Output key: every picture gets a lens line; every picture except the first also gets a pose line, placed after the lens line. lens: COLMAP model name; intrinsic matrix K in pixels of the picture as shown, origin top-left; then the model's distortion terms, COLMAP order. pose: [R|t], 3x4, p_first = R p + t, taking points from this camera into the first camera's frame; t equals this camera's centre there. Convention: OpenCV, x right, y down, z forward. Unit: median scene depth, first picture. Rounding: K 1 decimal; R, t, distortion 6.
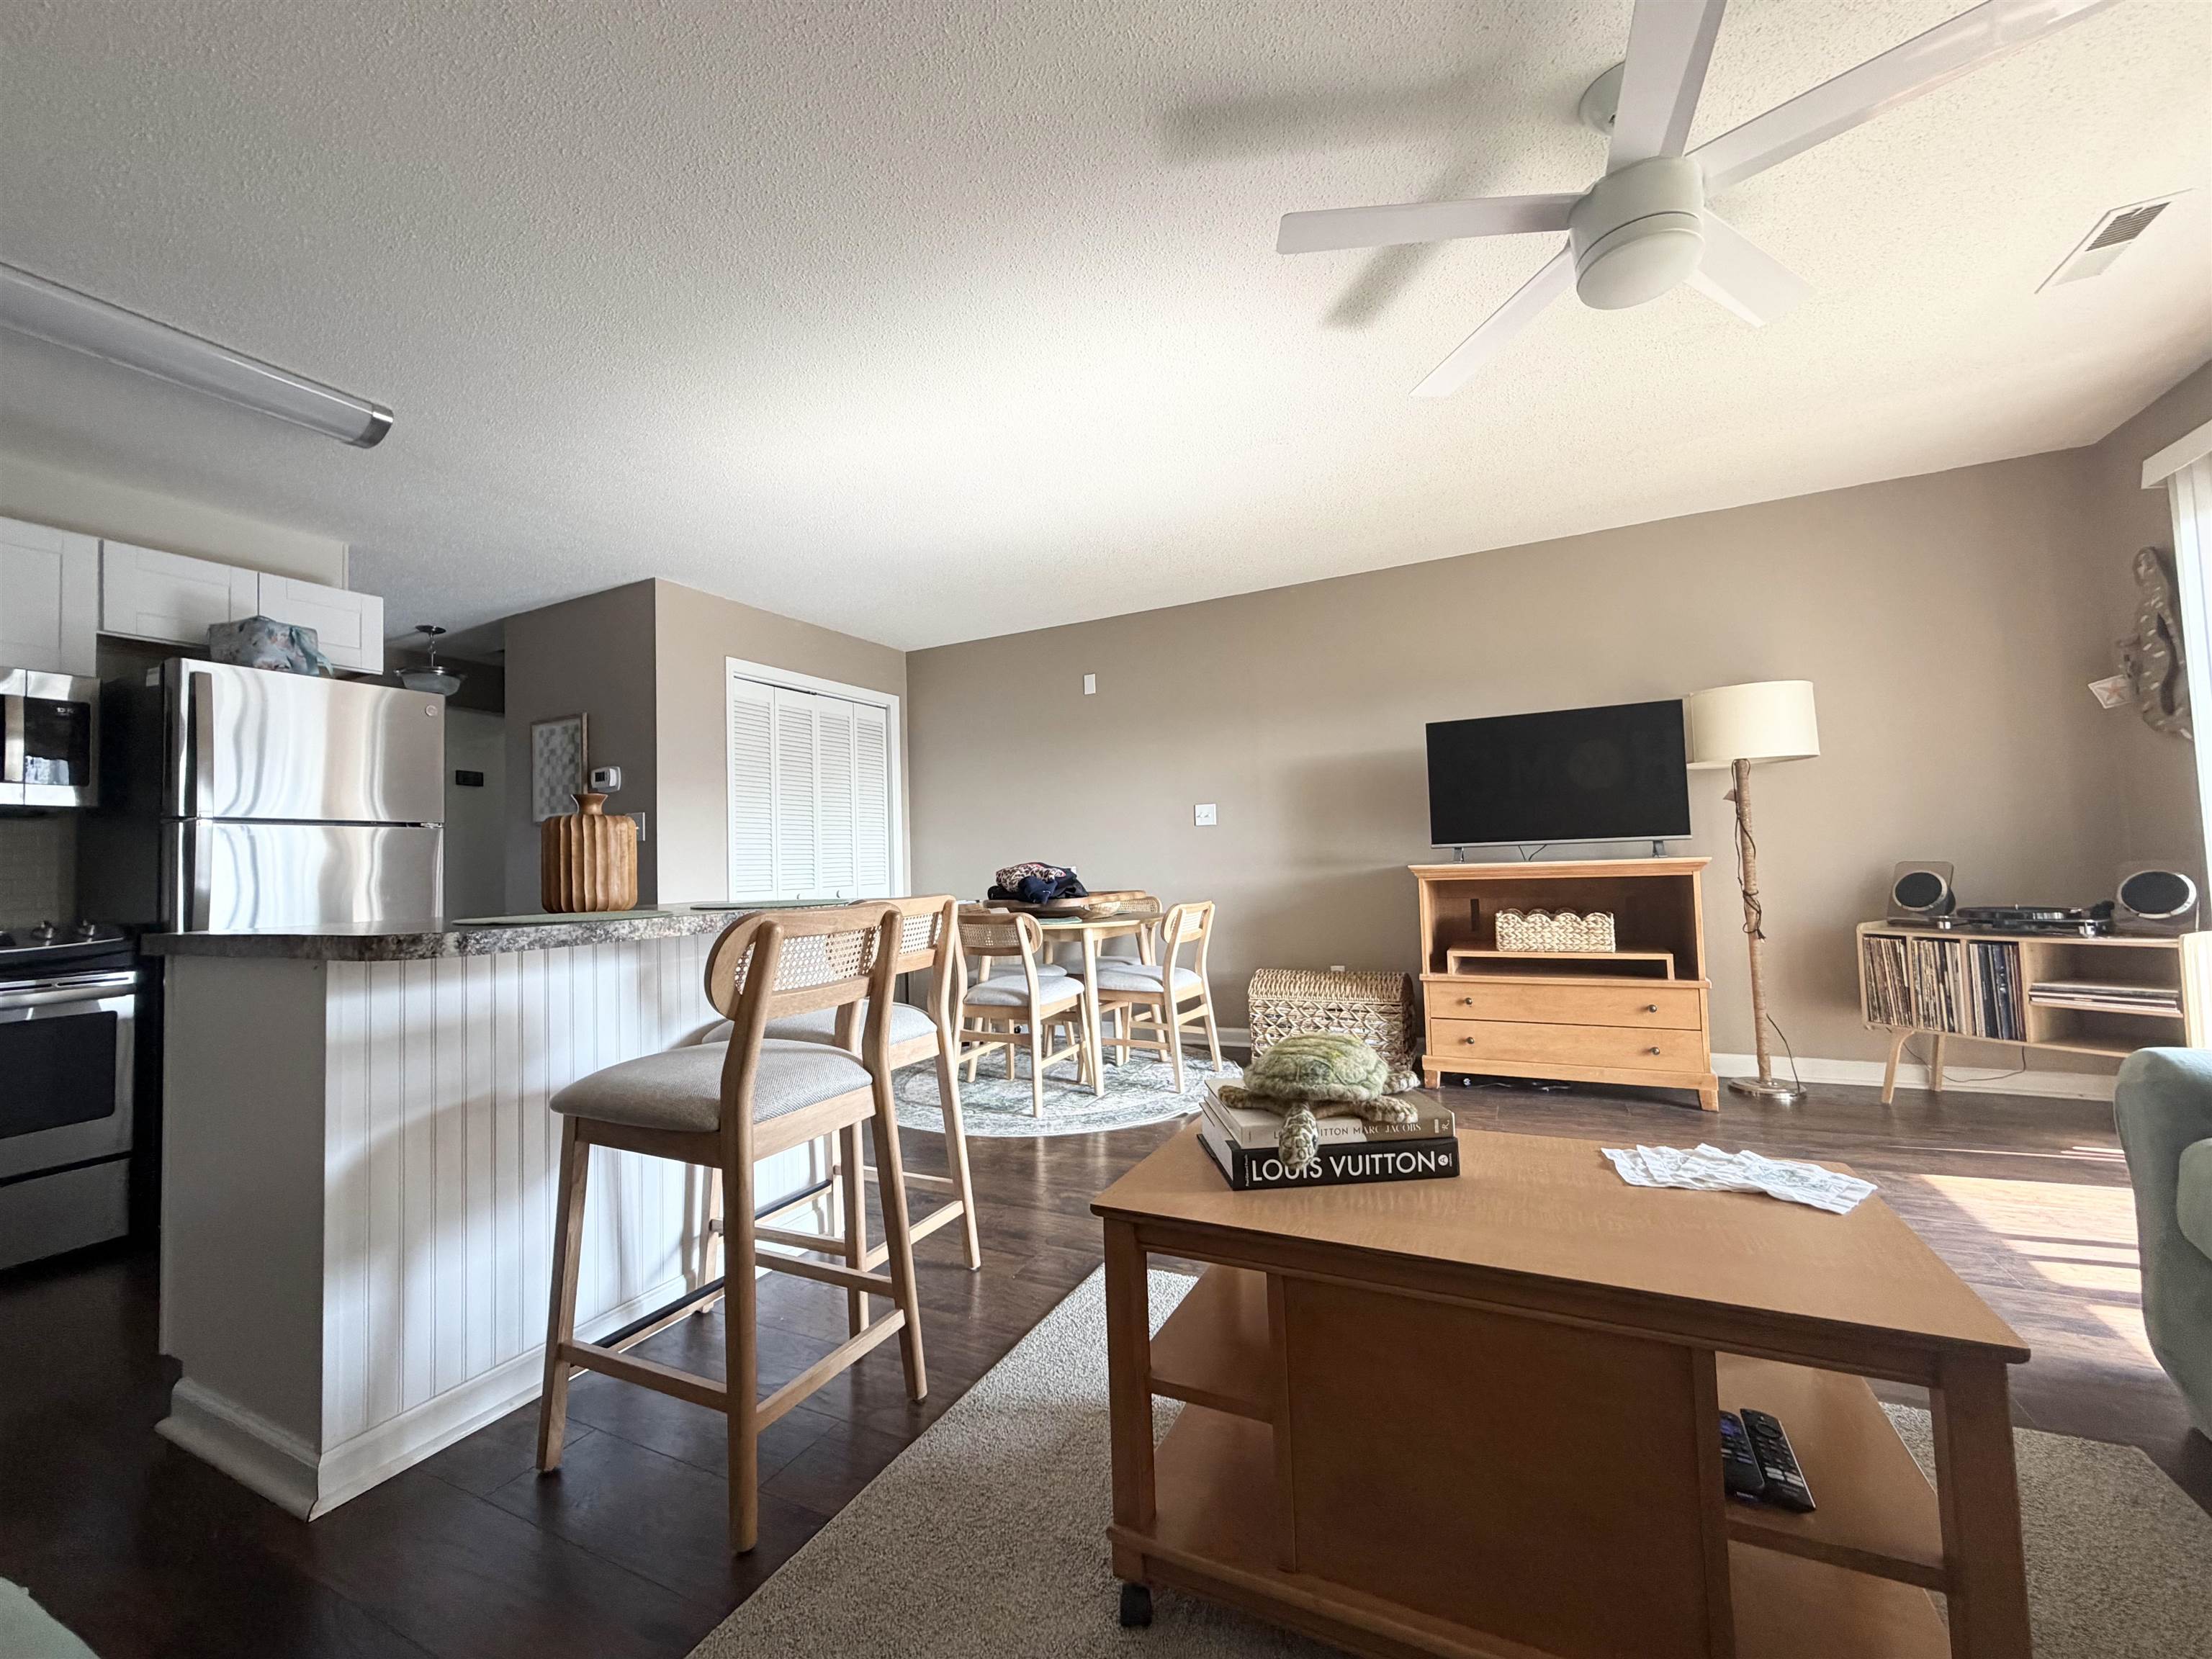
lens RADIAL K [[875.8, 0, 1106.0], [0, 875.8, 829.5], [0, 0, 1]] dist [-0.002712, -0.000217]
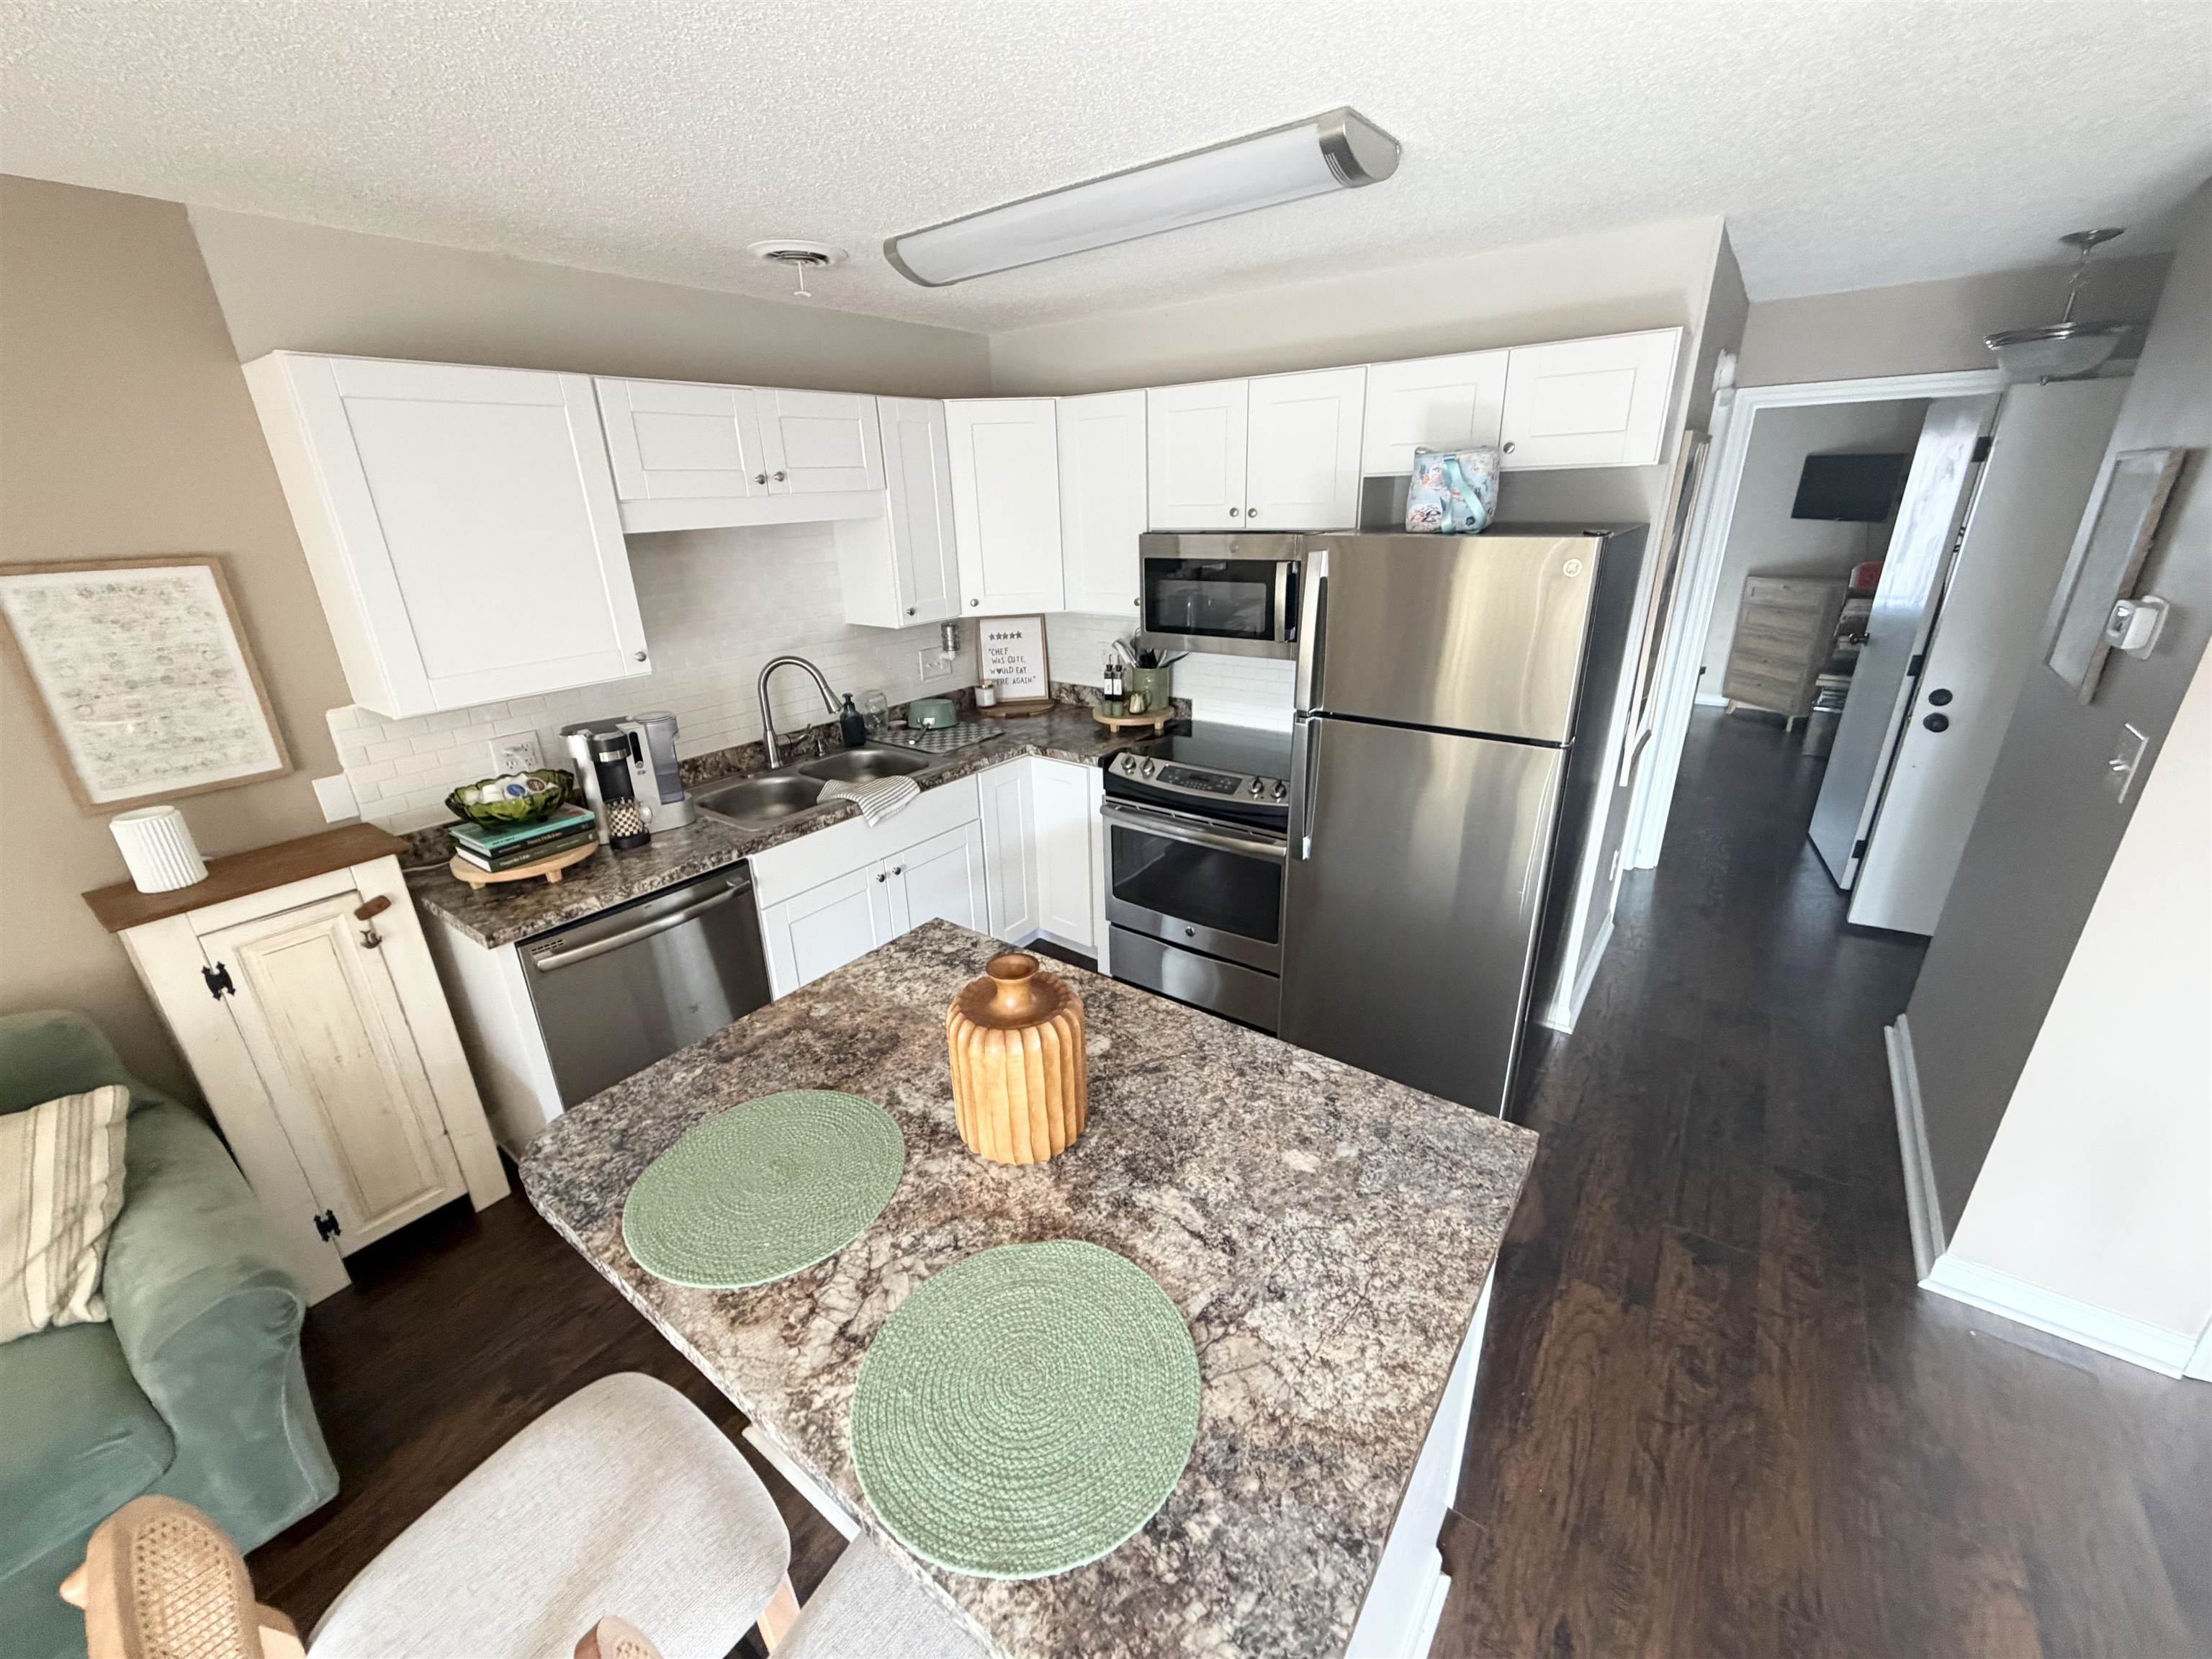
lens RADIAL K [[878.4, 0, 1106.0], [0, 878.4, 829.5], [0, 0, 1]] dist [0.001277, -0.000130]
pose [[-0.177574, 0.399430, -0.899401, -0.061548], [0.078505, 0.916763, 0.391641, -0.197864], [0.980971, -0.001062, -0.194151, 0.664230]]
